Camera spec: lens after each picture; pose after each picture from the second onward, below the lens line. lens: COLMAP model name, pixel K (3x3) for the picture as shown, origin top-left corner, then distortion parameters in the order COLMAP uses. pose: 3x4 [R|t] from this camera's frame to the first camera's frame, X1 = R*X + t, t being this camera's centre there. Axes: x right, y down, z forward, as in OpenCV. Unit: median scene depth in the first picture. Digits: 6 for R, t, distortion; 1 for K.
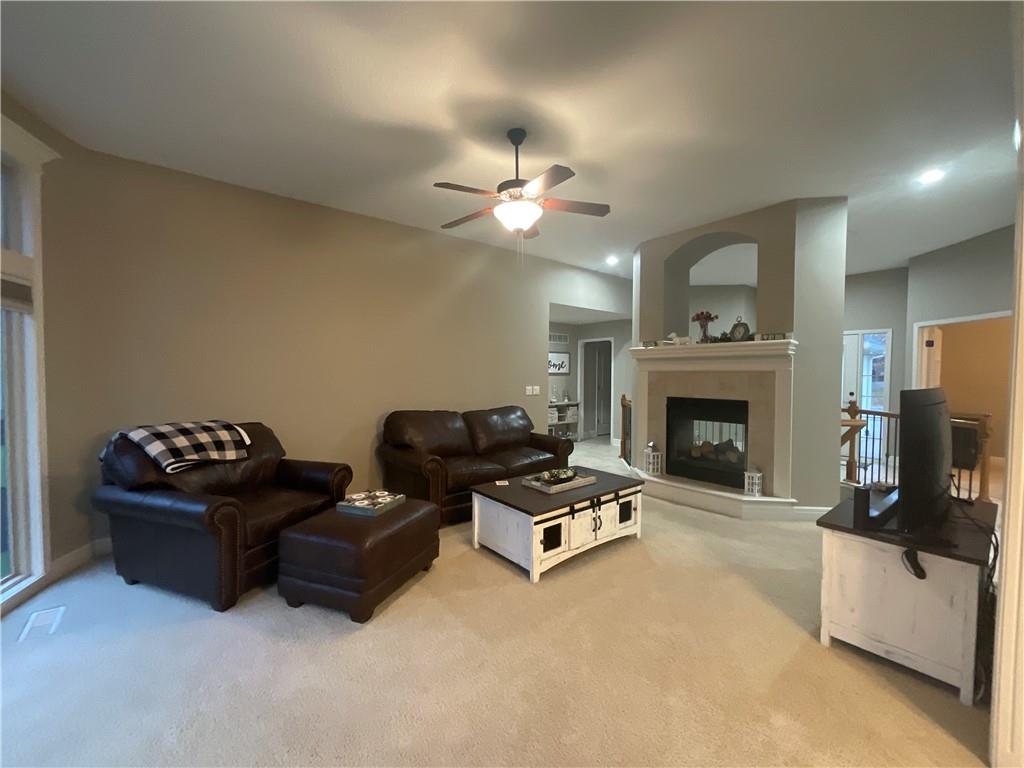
lens RADIAL K [[413.9, 0, 512.1], [0, 413.9, 384.9], [0, 0, 1]] dist [-0.000273, -0.000105]
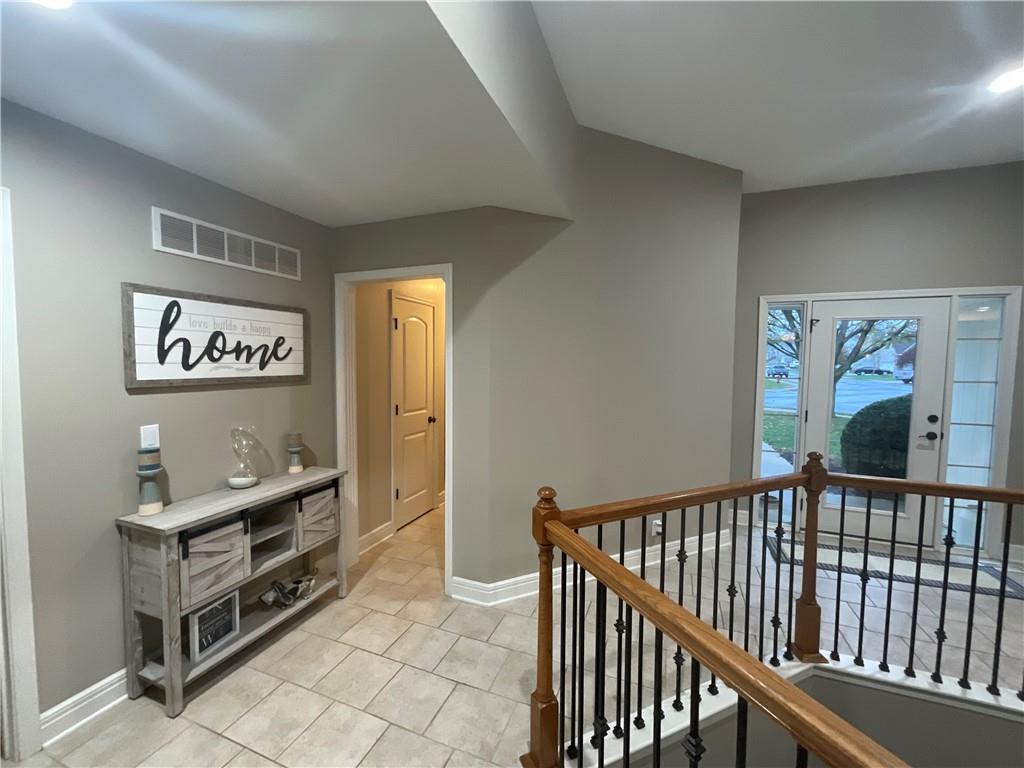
lens RADIAL K [[413.9, 0, 512.1], [0, 413.9, 384.9], [0, 0, 1]] dist [-0.000273, -0.000105]
pose [[0.870358, -0.022974, 0.491884, 0.122332], [0.009047, 0.999488, 0.030675, -0.031124], [-0.492337, -0.022248, 0.870120, 0.671115]]
